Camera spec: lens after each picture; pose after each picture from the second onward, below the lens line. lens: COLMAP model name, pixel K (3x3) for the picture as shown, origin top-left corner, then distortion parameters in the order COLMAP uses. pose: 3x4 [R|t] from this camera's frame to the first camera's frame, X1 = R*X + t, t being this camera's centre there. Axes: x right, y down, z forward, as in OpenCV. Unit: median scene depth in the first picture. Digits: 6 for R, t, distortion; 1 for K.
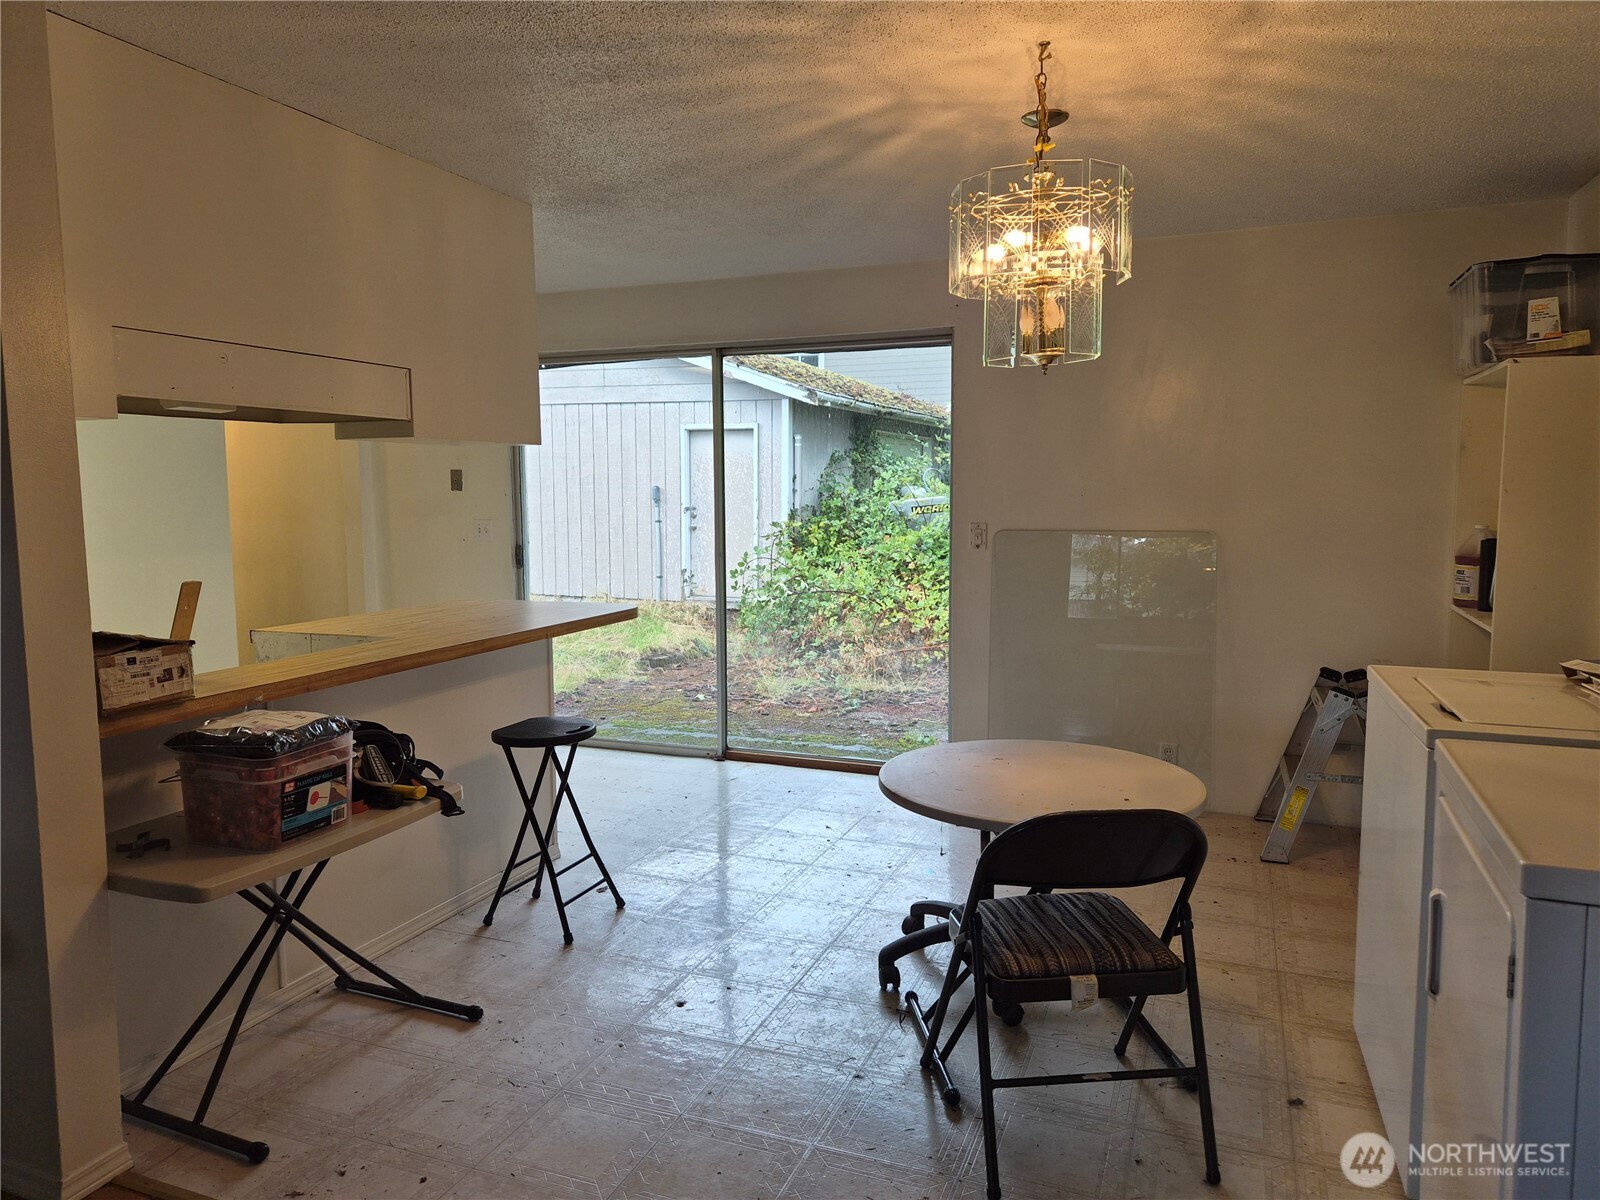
lens RADIAL K [[1073.4, 0, 808.8], [0, 1073.4, 598.8], [0, 0, 1]] dist [0.048690, -0.041696]
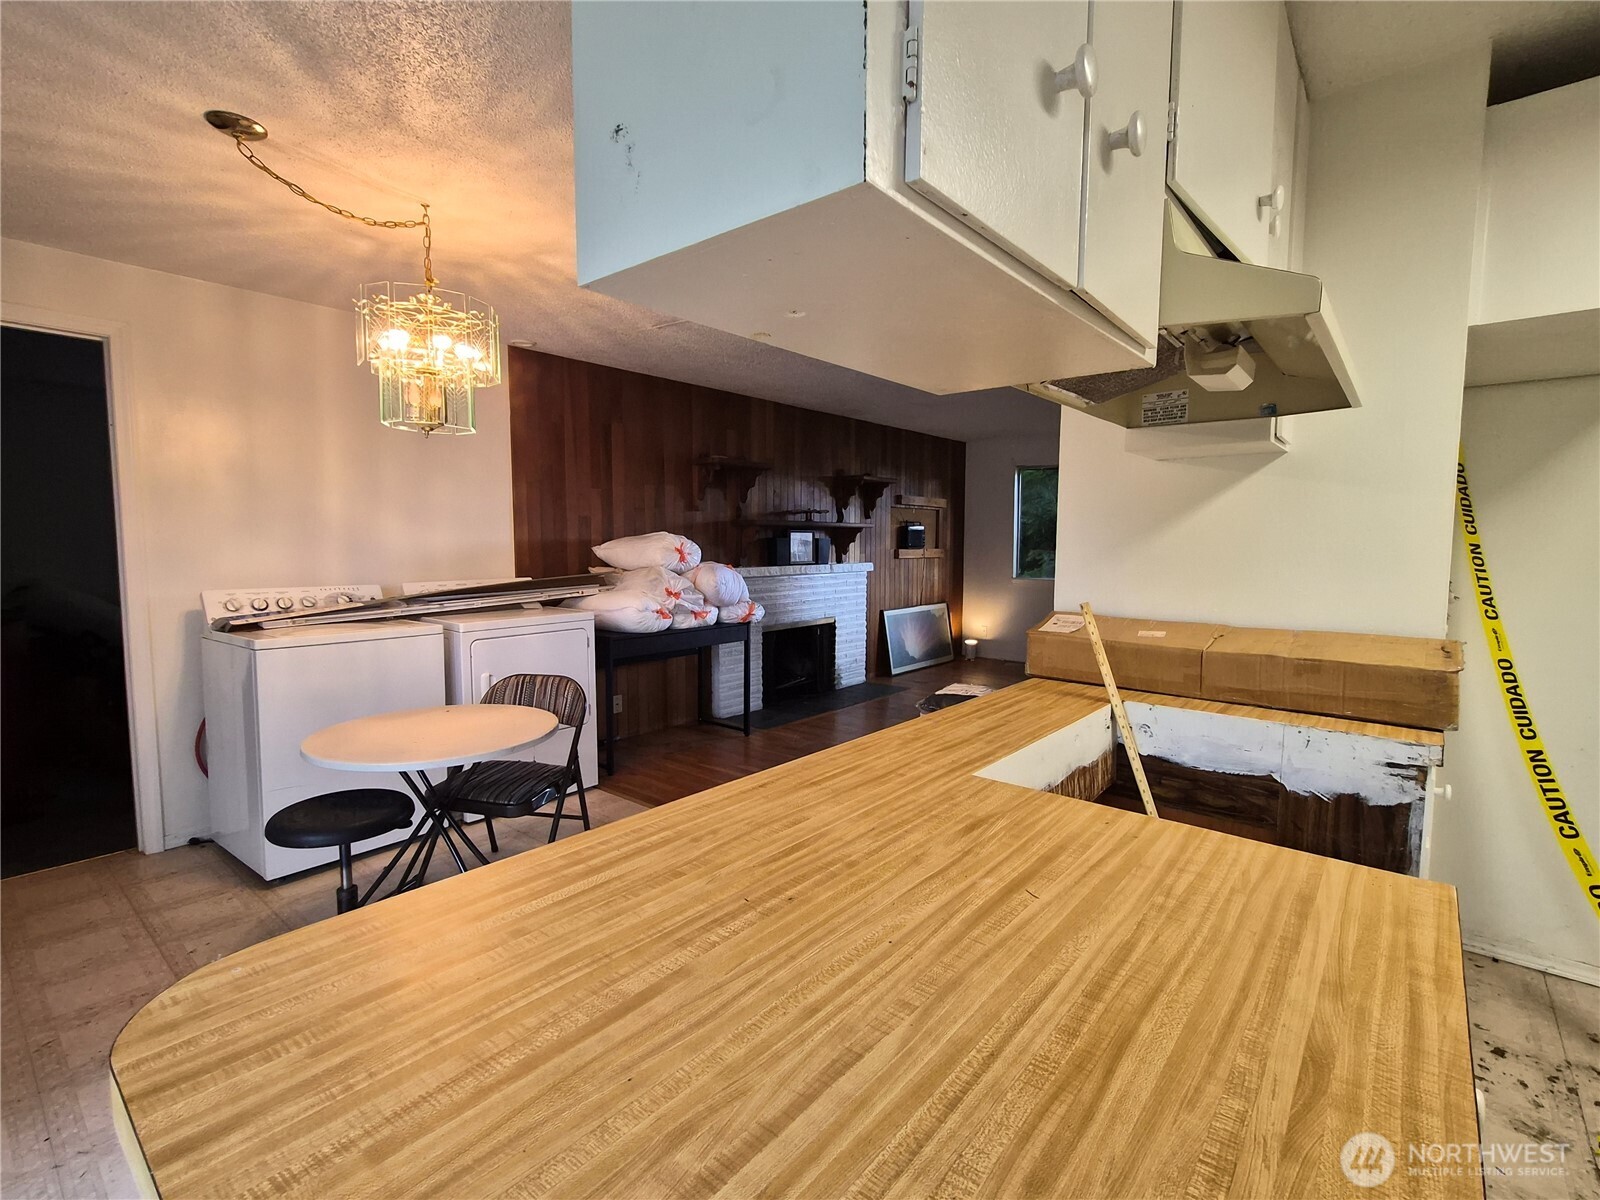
lens RADIAL K [[755.0, 0, 812.9], [0, 755.0, 608.5], [0, 0, 1]] dist [0.009044, 0.000253]
pose [[-0.959781, -0.028505, 0.279299, -0.284723], [0.025034, 0.982180, 0.186267, -0.089274], [-0.279631, 0.185768, -0.941964, 0.971698]]
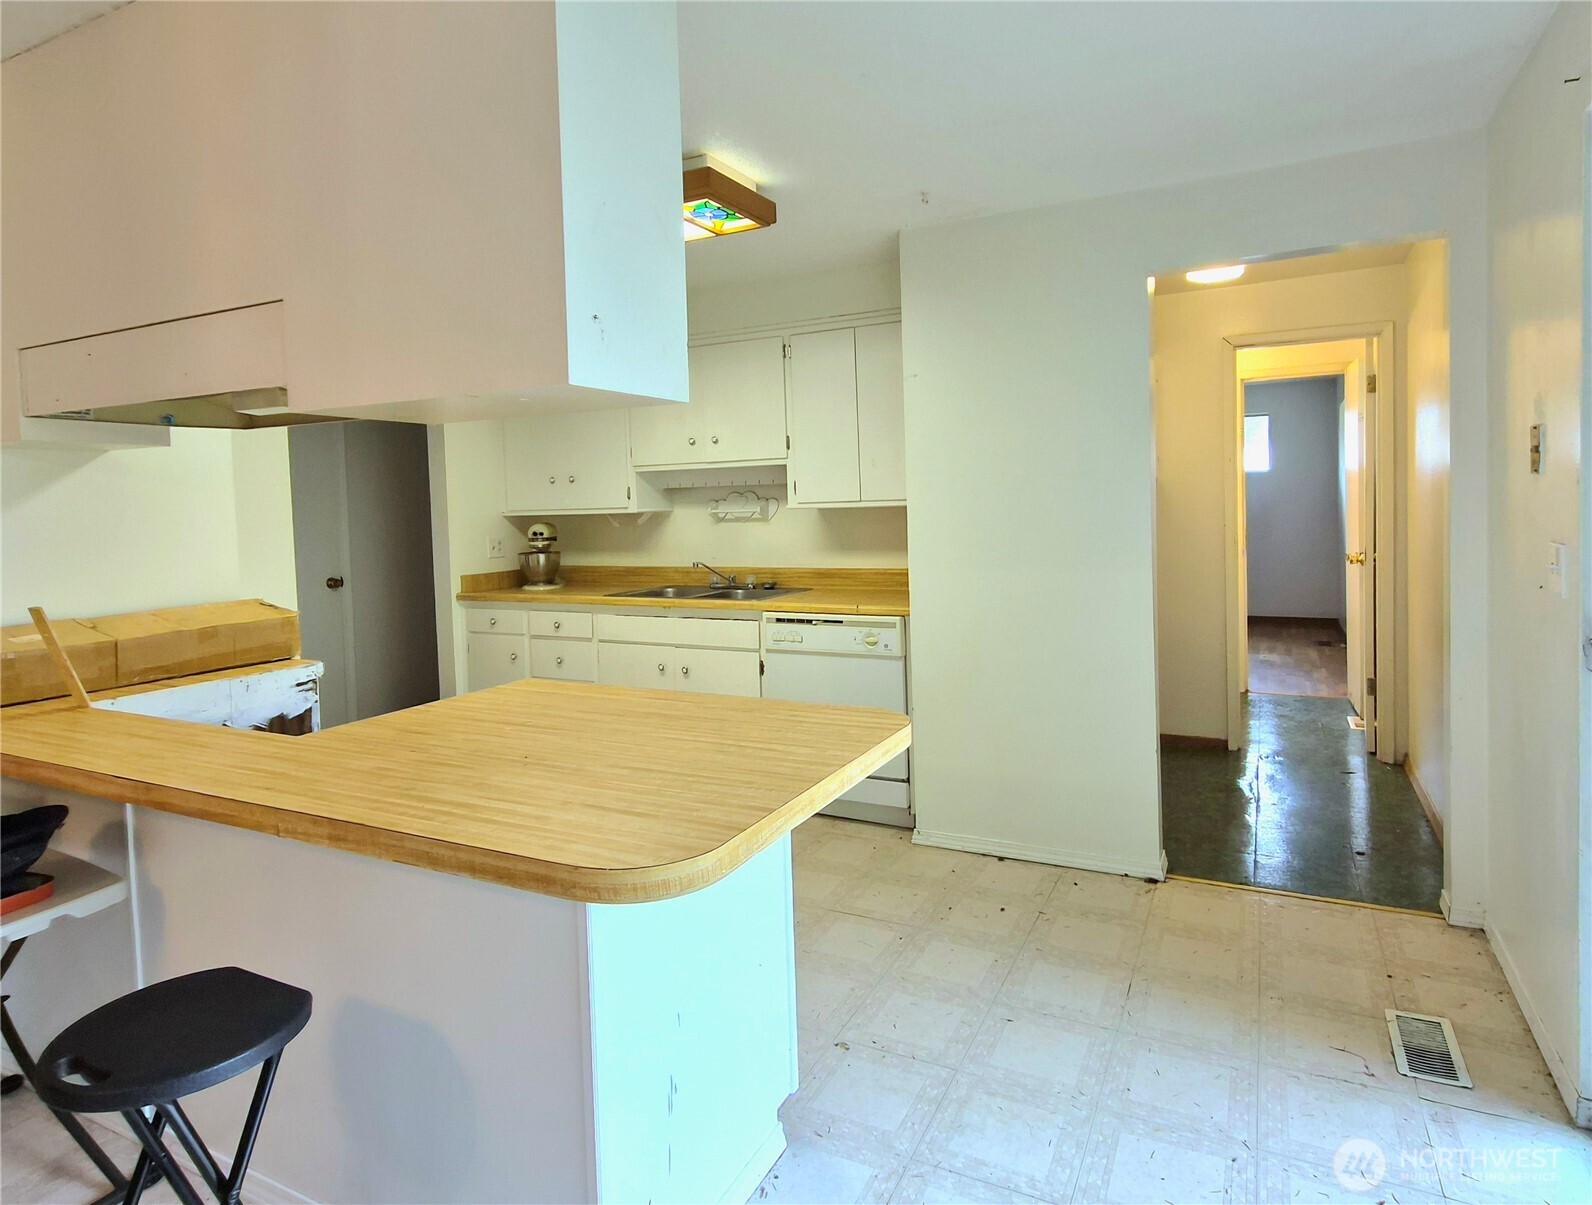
lens RADIAL K [[924.7, 0, 749.5], [0, 924.7, 521.1], [0, 0, 1]] dist [-0.025033, 0.001414]
pose [[-0.110254, 0.024493, -0.993602, 0.079635], [-0.072351, 0.996846, 0.032602, -0.093141], [0.991267, 0.075482, -0.108135, 0.931828]]
